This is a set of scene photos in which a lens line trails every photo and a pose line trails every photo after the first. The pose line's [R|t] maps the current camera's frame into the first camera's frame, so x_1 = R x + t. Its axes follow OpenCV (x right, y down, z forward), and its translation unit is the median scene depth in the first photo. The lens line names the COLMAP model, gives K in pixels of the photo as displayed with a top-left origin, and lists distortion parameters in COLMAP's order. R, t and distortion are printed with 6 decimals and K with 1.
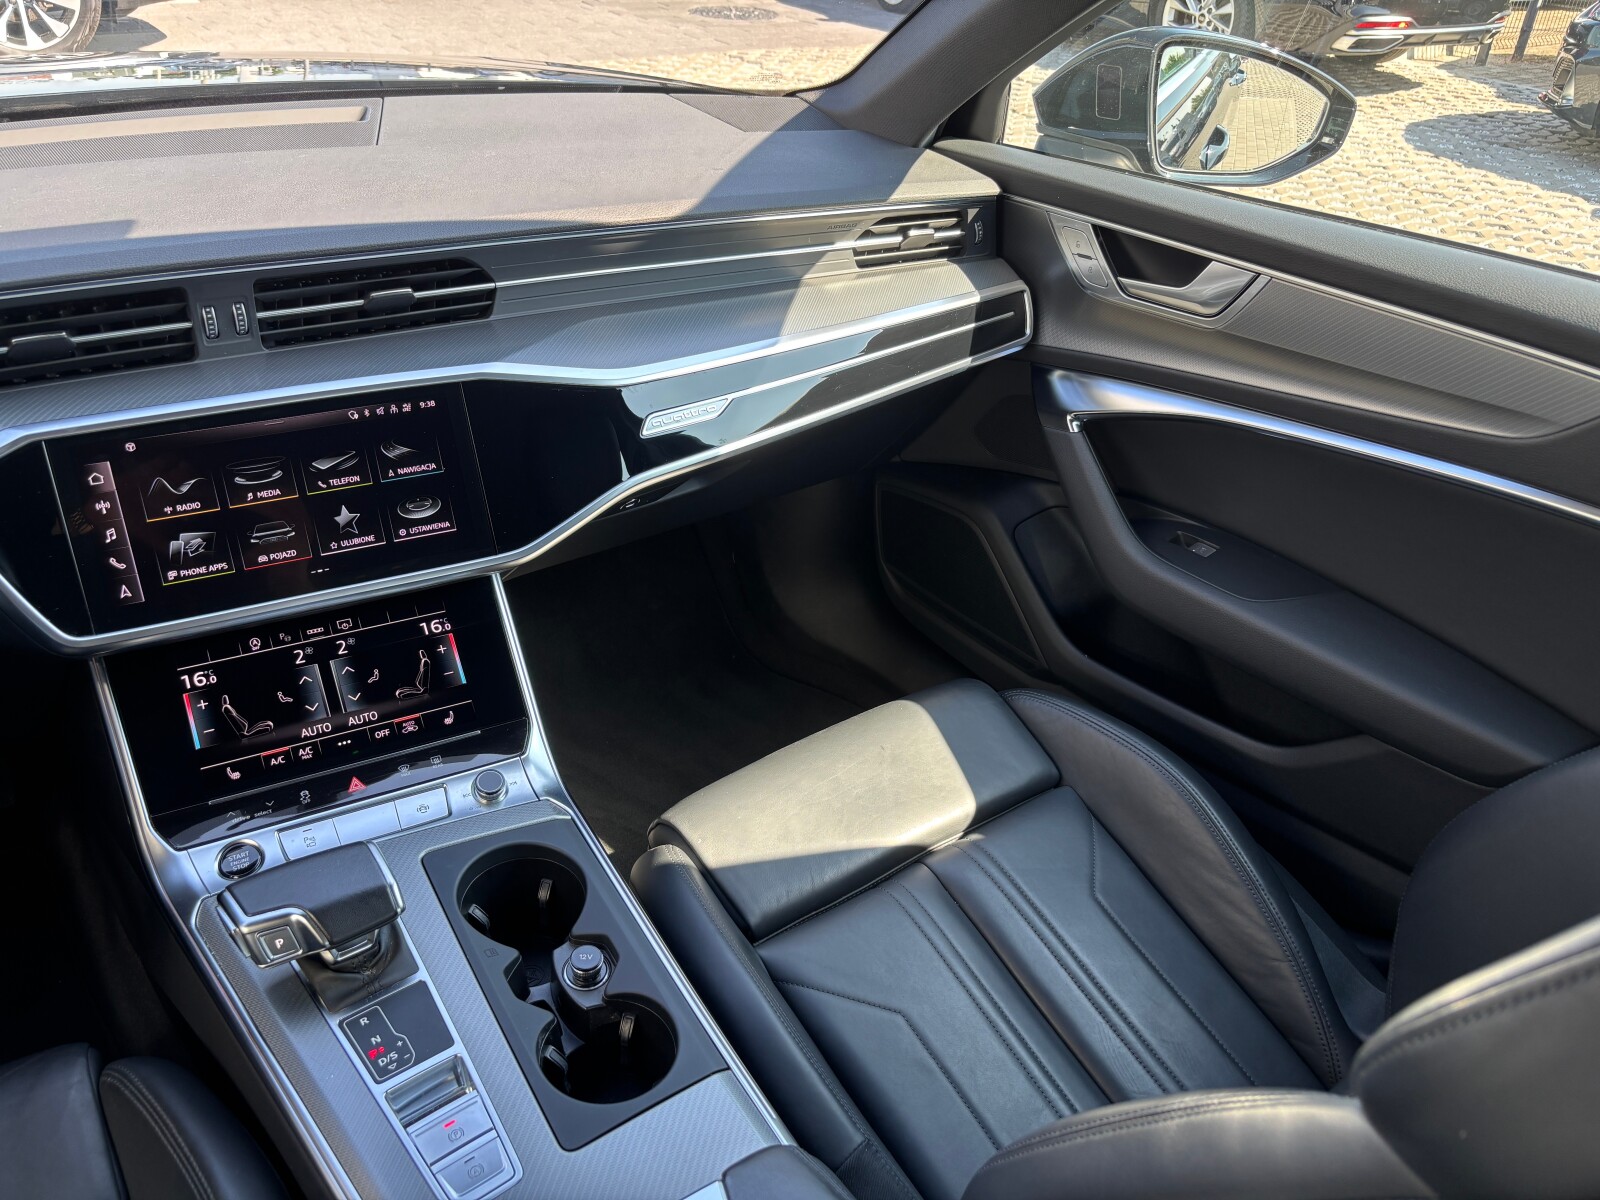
lens RADIAL K [[1228.8, 0, 802.1], [0, 1228.8, 606.1], [0, 0, 1]] dist [0.005500, 0.000917]
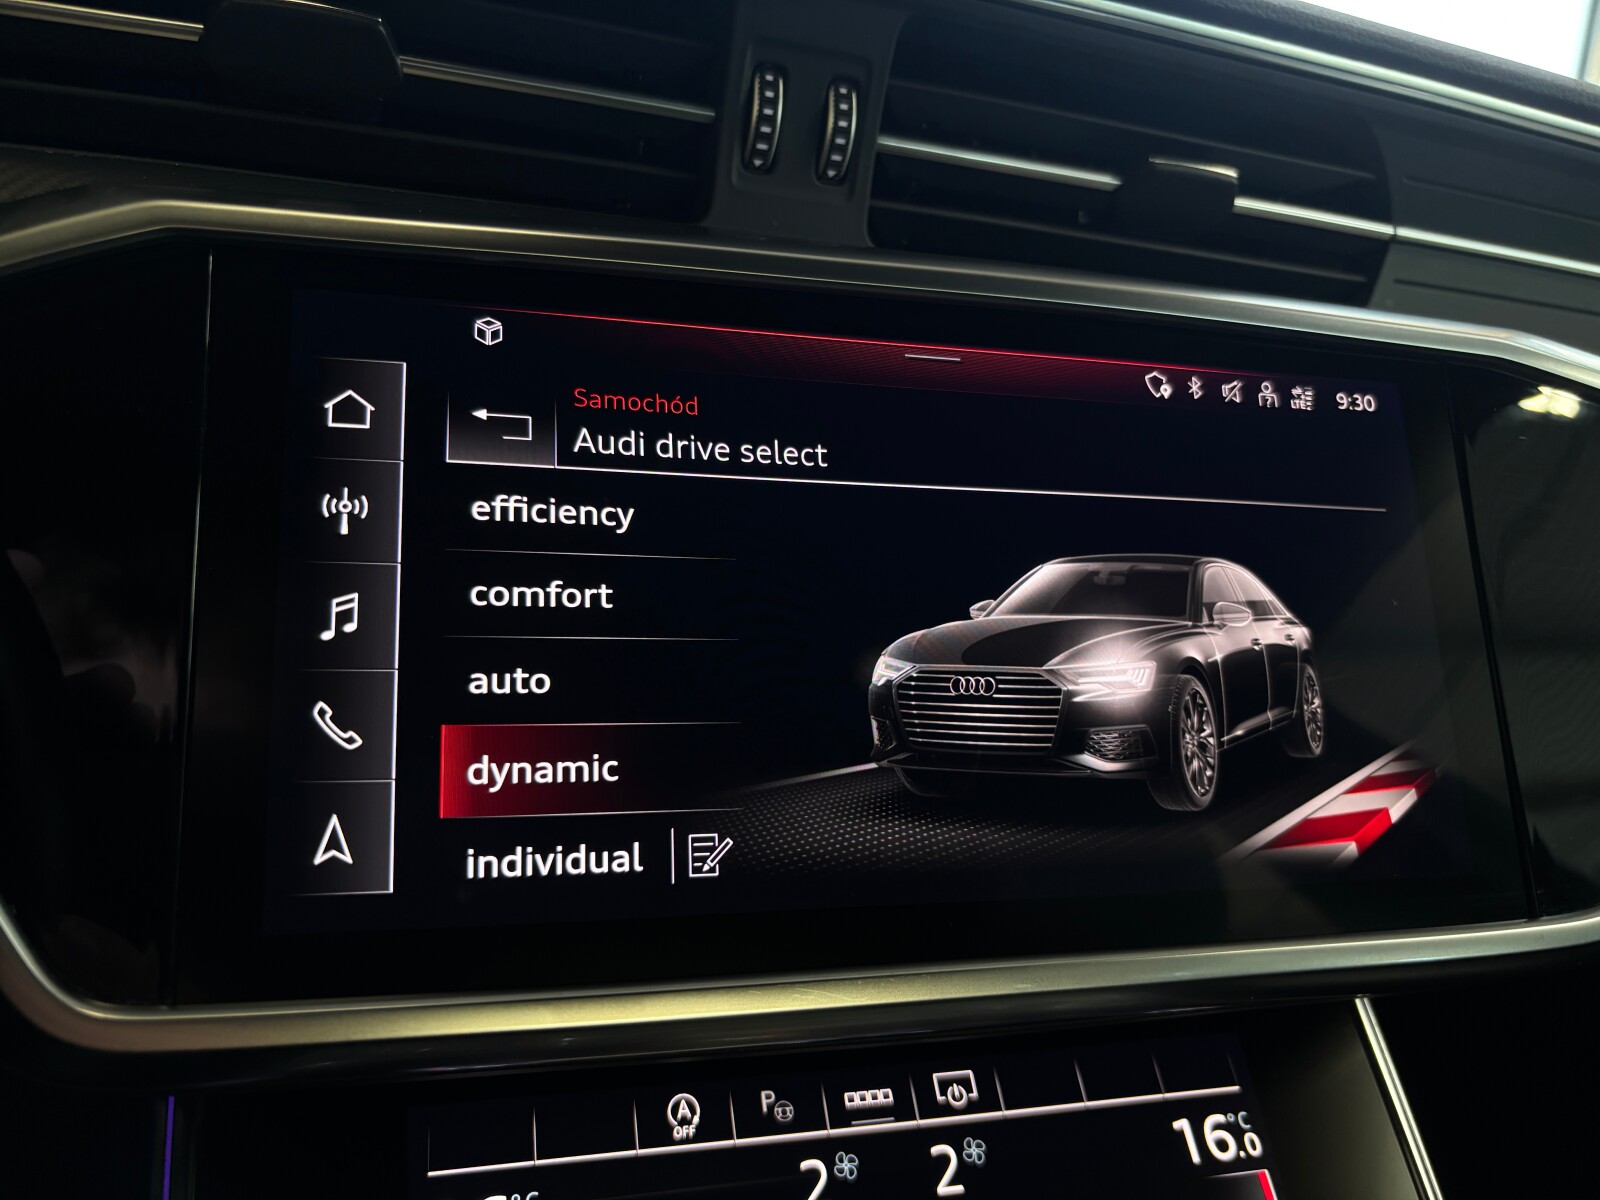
lens RADIAL K [[1259.1, 0, 799.2], [0, 1259.1, 605.3], [0, 0, 1]] dist [-0.003886, -0.005908]
pose [[0.977442, 0.085926, -0.192933, -0.378053], [-0.147250, 0.932119, -0.330865, 0.012749], [0.151407, 0.351811, 0.923745, 0.697967]]
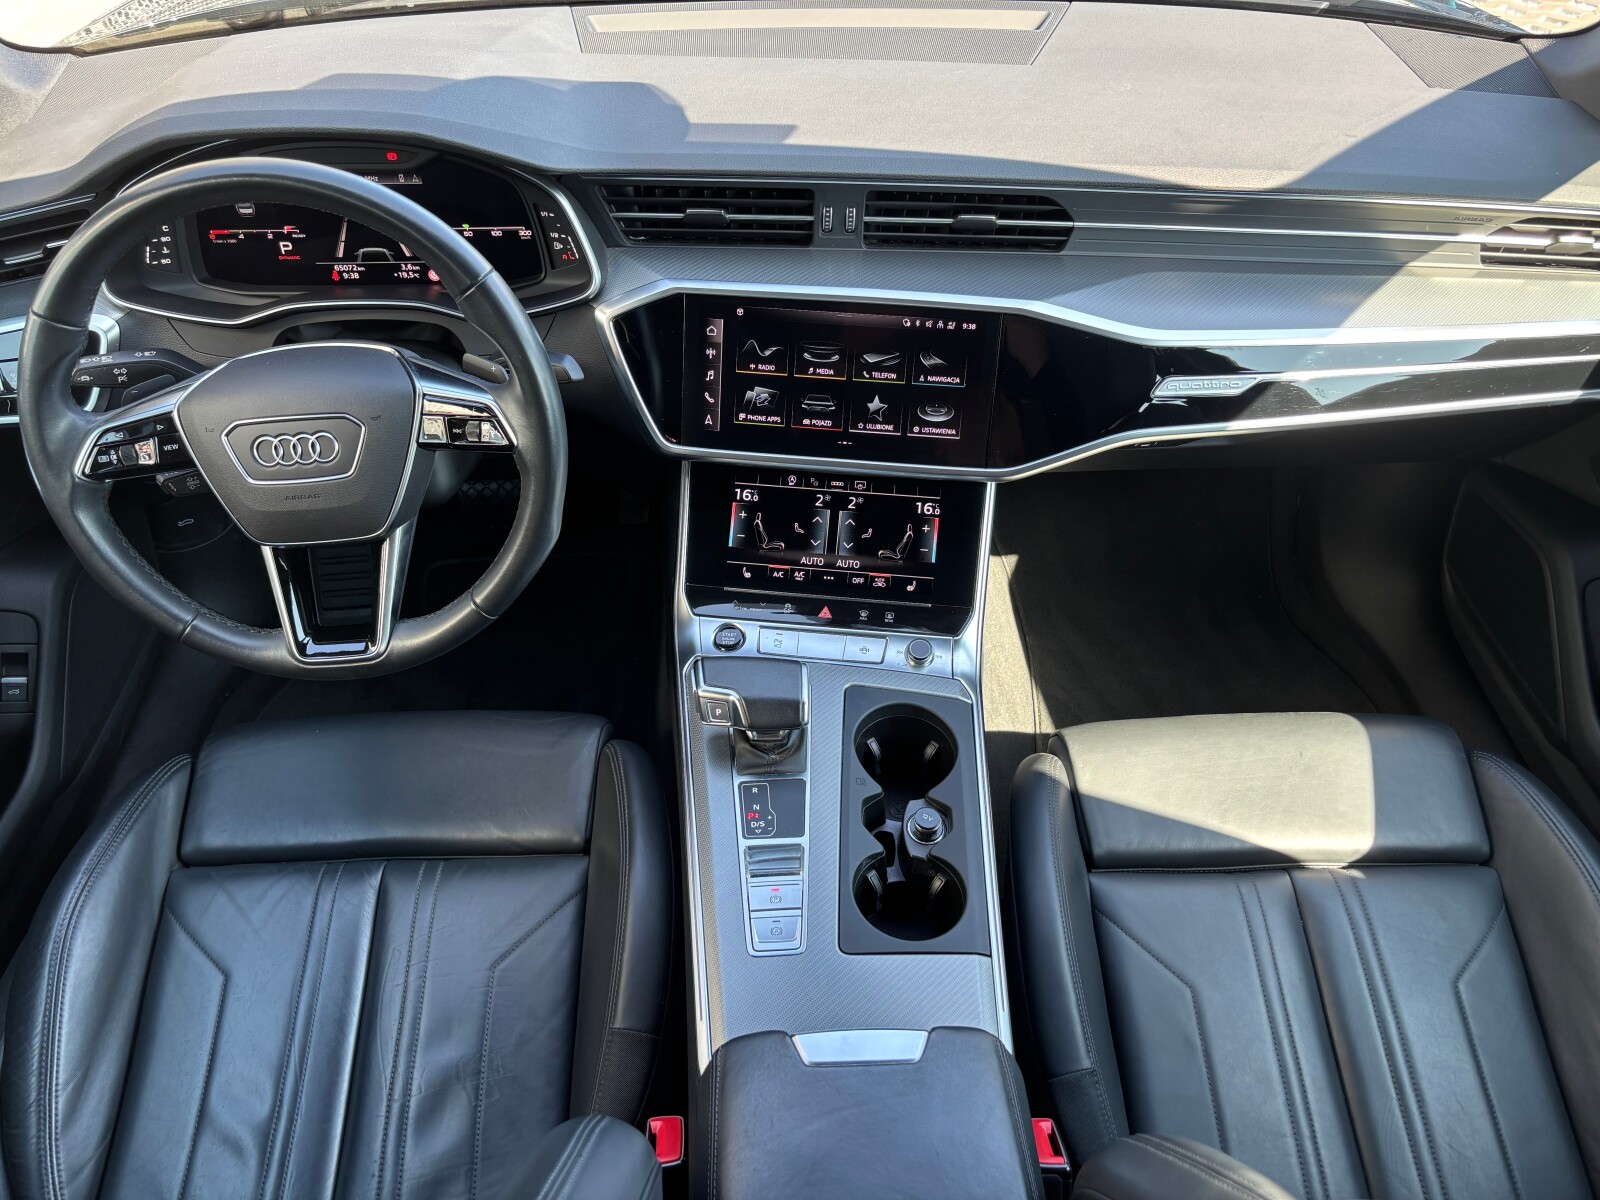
lens RADIAL K [[1207.5, 0, 791.2], [0, 1207.5, 615.7], [0, 0, 1]] dist [0.080302, -0.123798]
pose [[0.815134, 0.354529, -0.458111, 0.176066], [-0.276703, 0.933084, 0.229760, -0.126950], [0.508913, -0.060525, 0.858688, -0.076479]]
